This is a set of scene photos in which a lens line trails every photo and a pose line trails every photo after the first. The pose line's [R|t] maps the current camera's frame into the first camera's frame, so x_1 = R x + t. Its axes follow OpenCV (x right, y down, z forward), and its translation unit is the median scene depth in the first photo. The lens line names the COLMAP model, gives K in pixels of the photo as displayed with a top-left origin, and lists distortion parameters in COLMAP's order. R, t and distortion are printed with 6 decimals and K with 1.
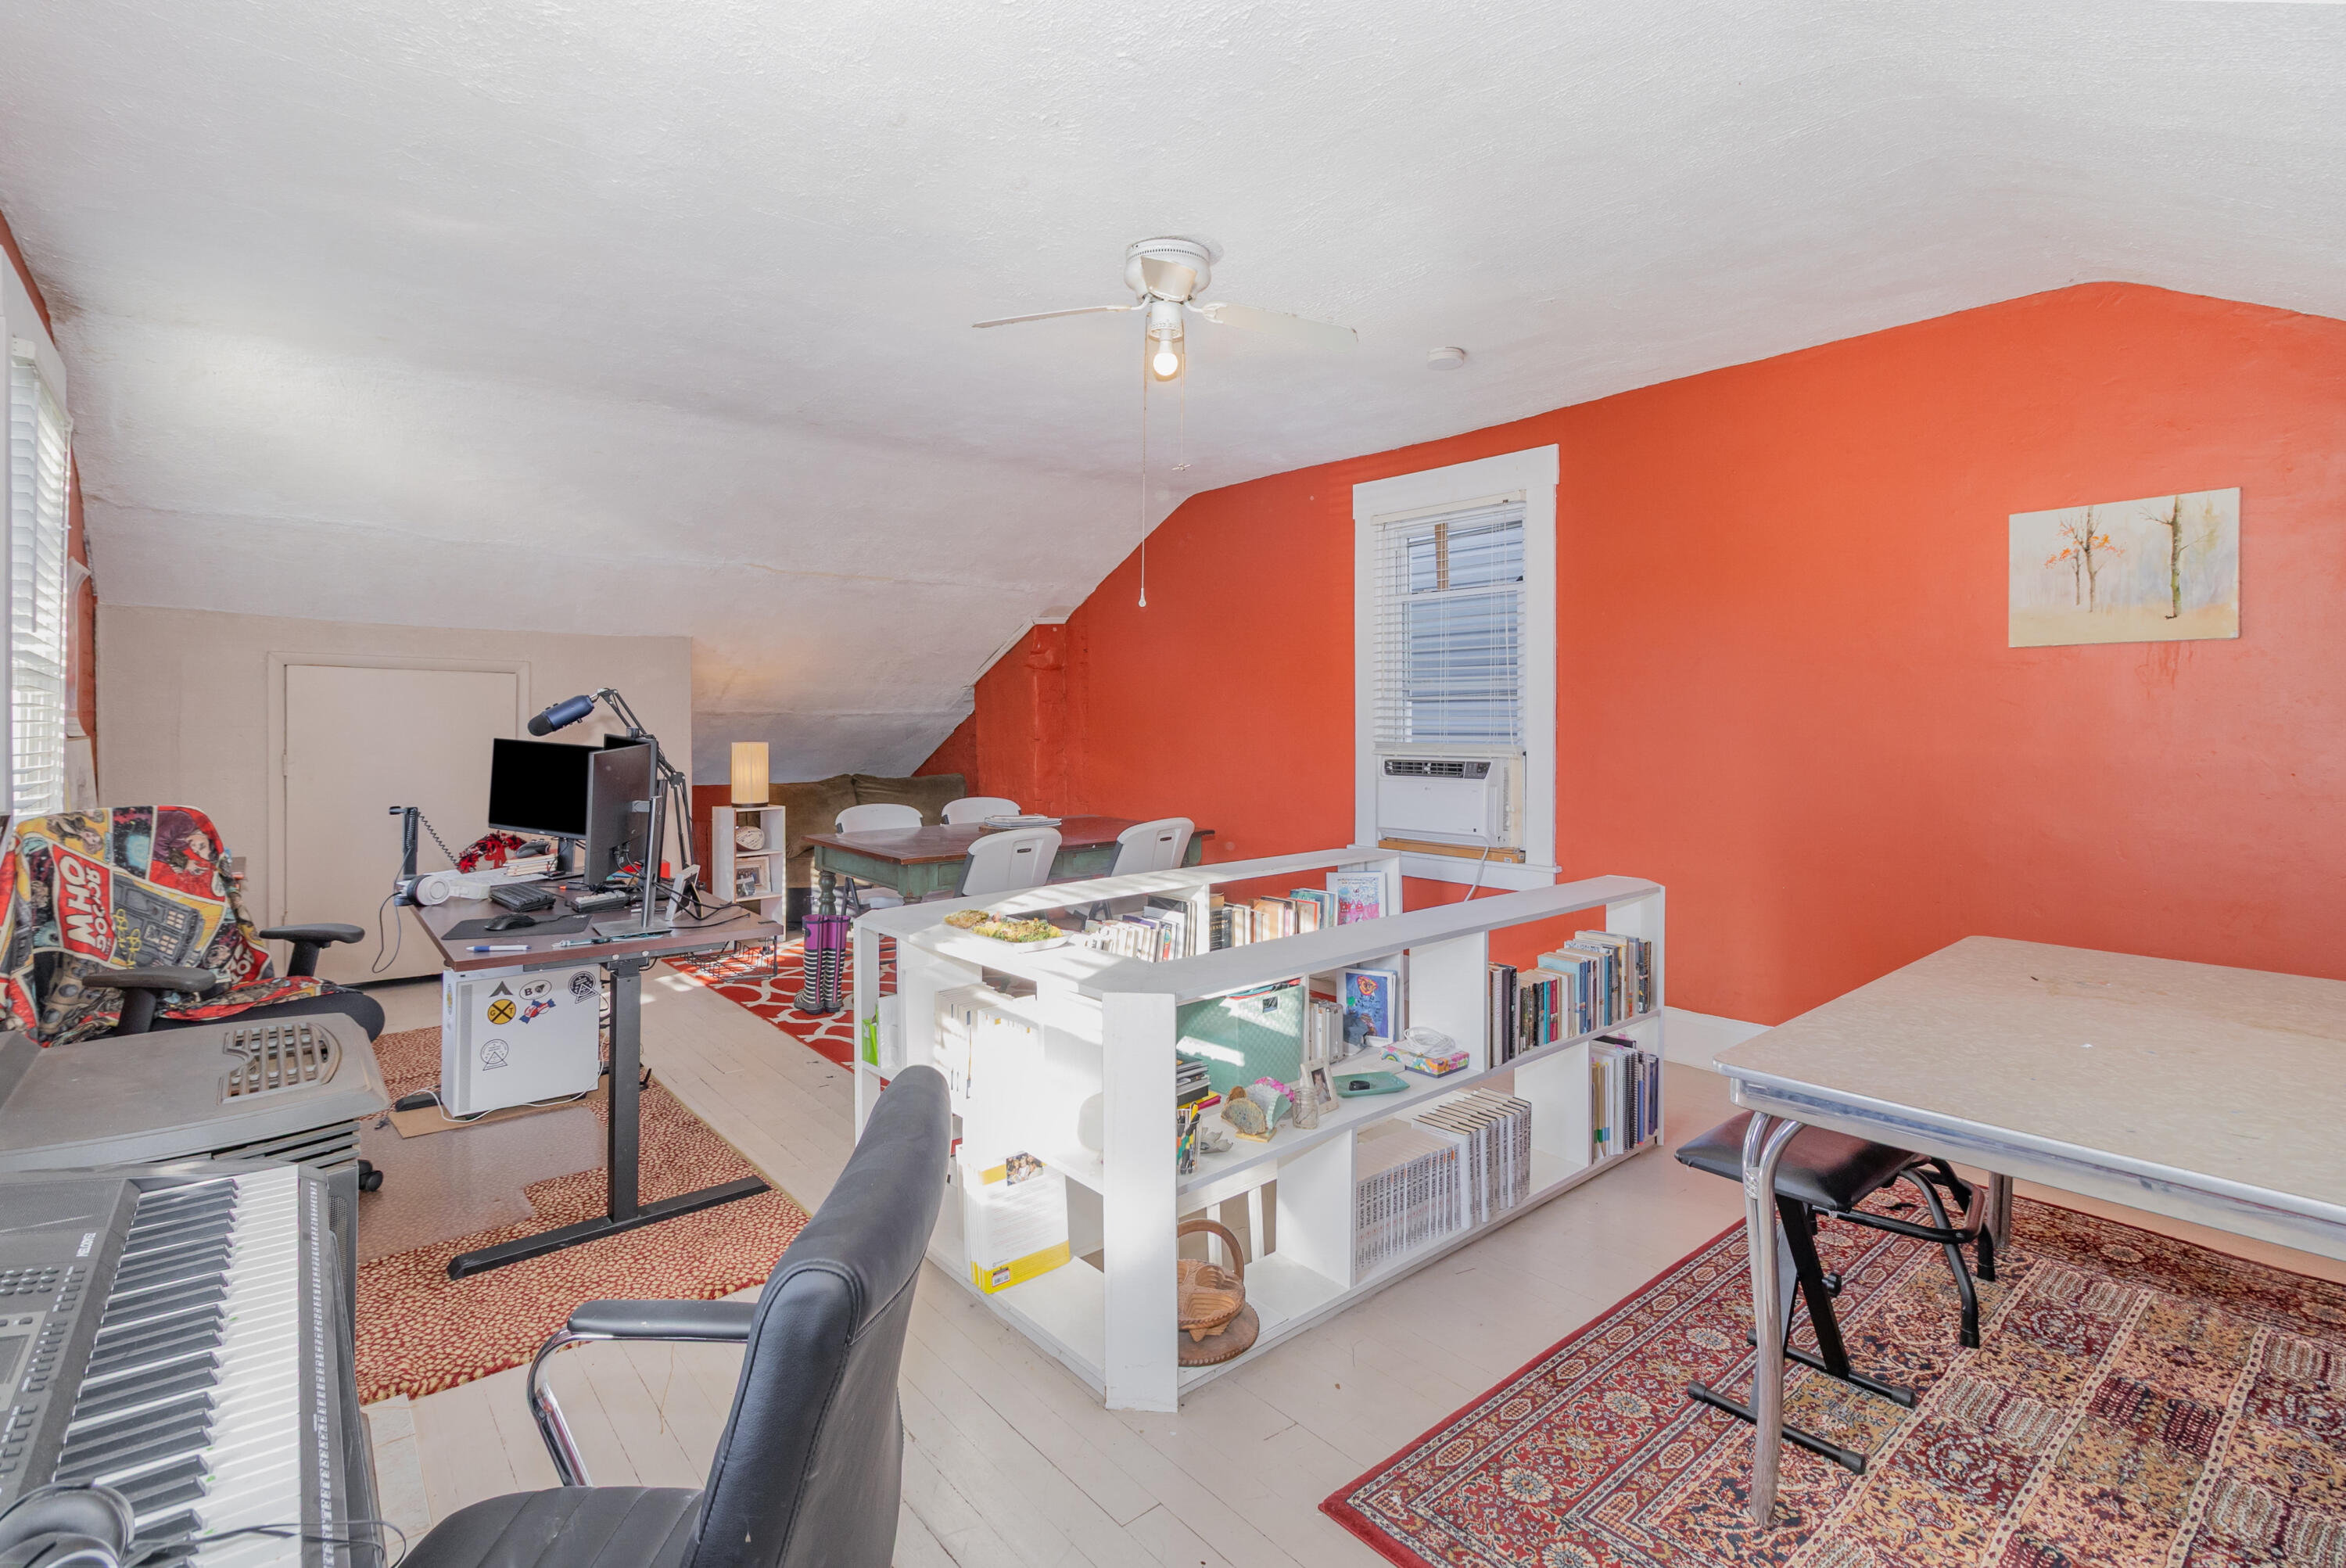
lens RADIAL K [[1093.2, 0, 1168.5], [0, 1093.2, 725.1], [0, 0, 1]] dist [0.001769, -0.000879]
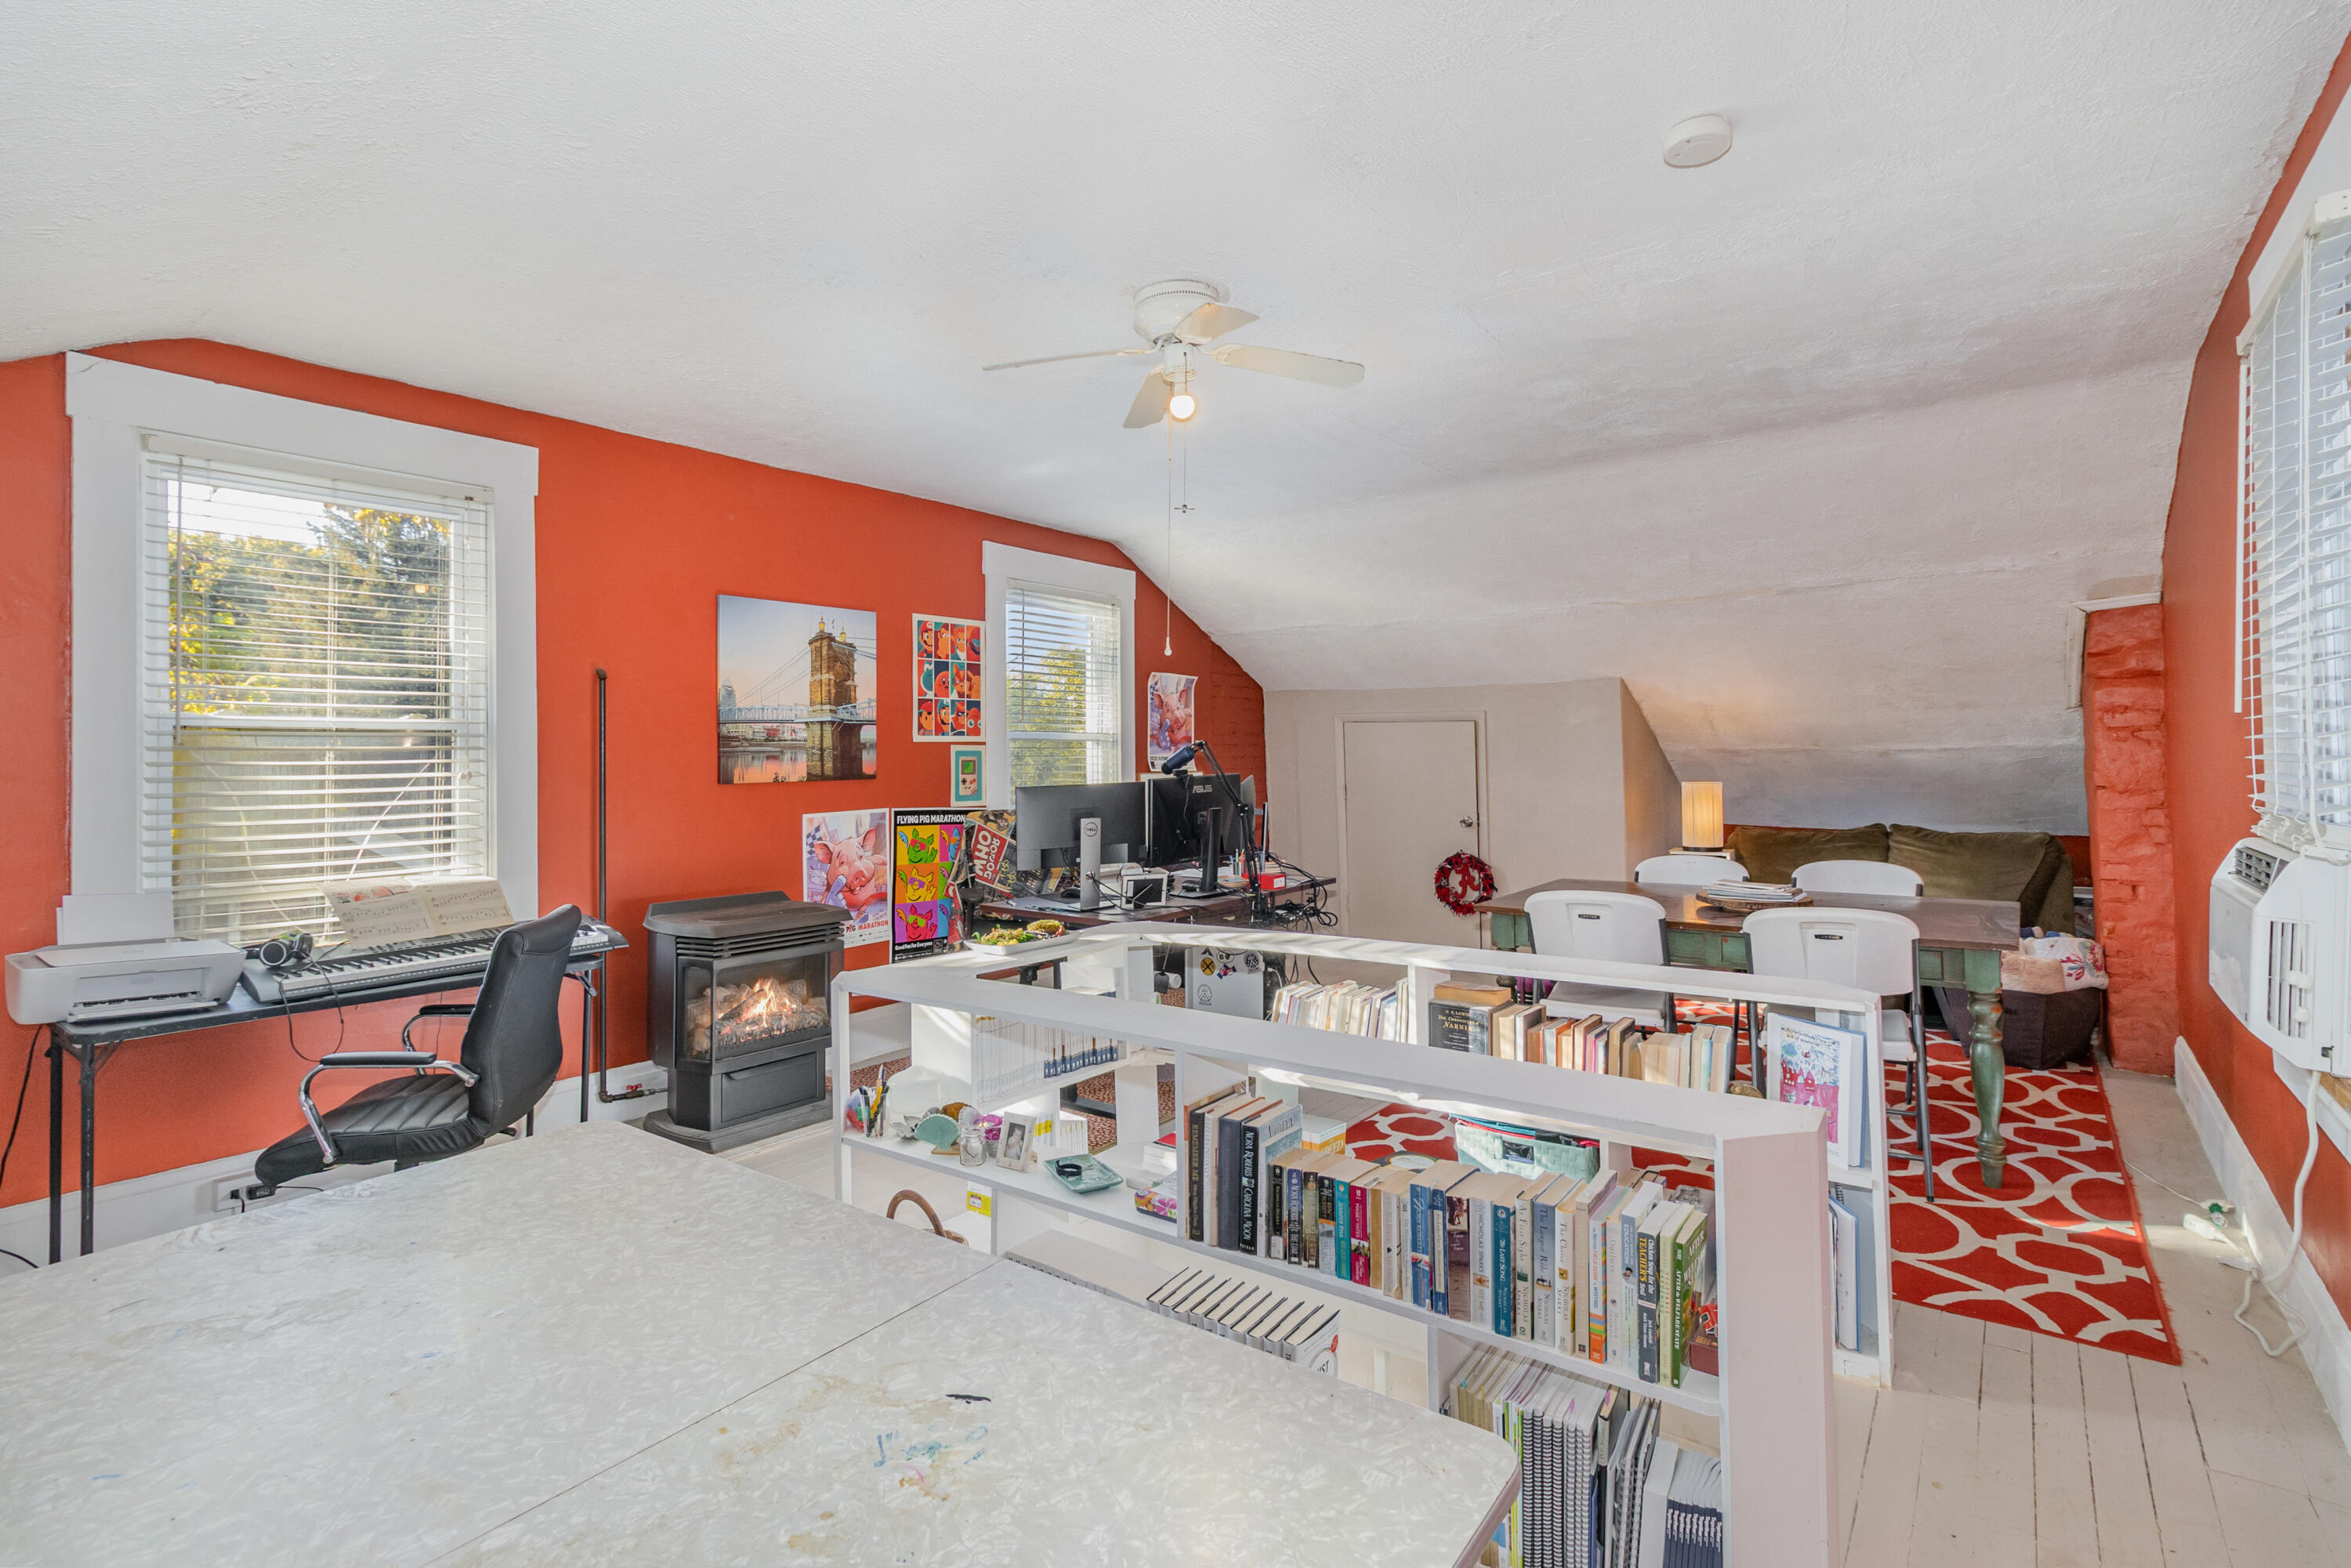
lens RADIAL K [[1095.4, 0, 1175.2], [0, 1095.4, 768.5], [0, 0, 1]] dist [0.001769, -0.000879]
pose [[0.230708, 0.007509, -0.972994, 0.915351], [0.004320, 0.999952, 0.008741, -0.012246], [0.973013, -0.006220, 0.230665, 0.735922]]
